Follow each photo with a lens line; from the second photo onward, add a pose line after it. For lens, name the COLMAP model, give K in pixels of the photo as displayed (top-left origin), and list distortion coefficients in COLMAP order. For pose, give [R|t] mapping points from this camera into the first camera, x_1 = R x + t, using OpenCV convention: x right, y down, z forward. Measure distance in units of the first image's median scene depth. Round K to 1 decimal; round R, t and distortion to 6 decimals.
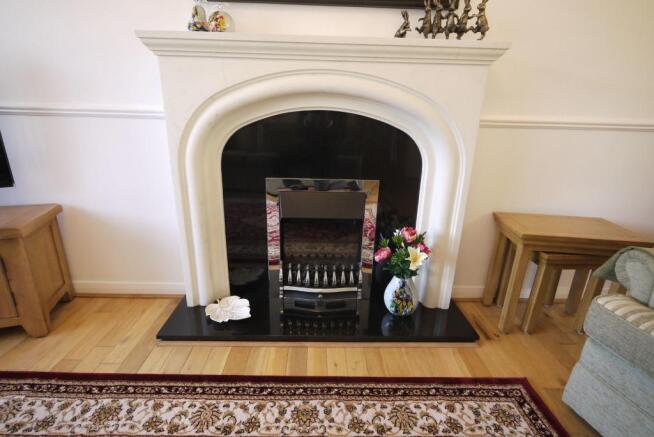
lens RADIAL K [[339.4, 0, 325.6], [0, 339.4, 214.0], [0, 0, 1]] dist [-0.006913, -0.001027]
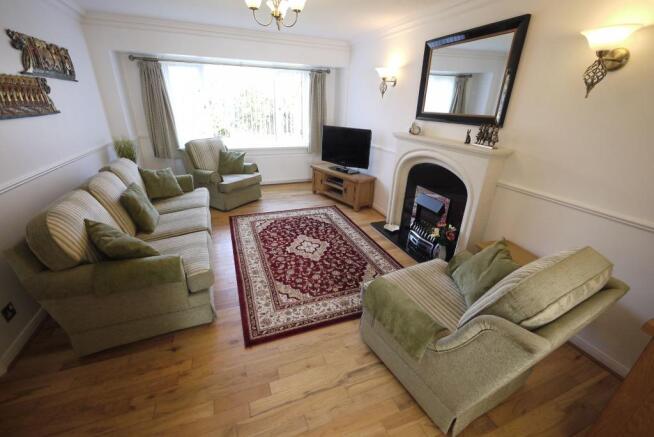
lens RADIAL K [[267.3, 0, 326.1], [0, 267.3, 217.5], [0, 0, 1]] dist [-0.001970, -0.000172]
pose [[0.352188, 0.361168, -0.863436, 1.404786], [-0.315870, 0.914284, 0.253597, -0.178525], [0.881016, 0.183419, 0.436082, -0.442109]]
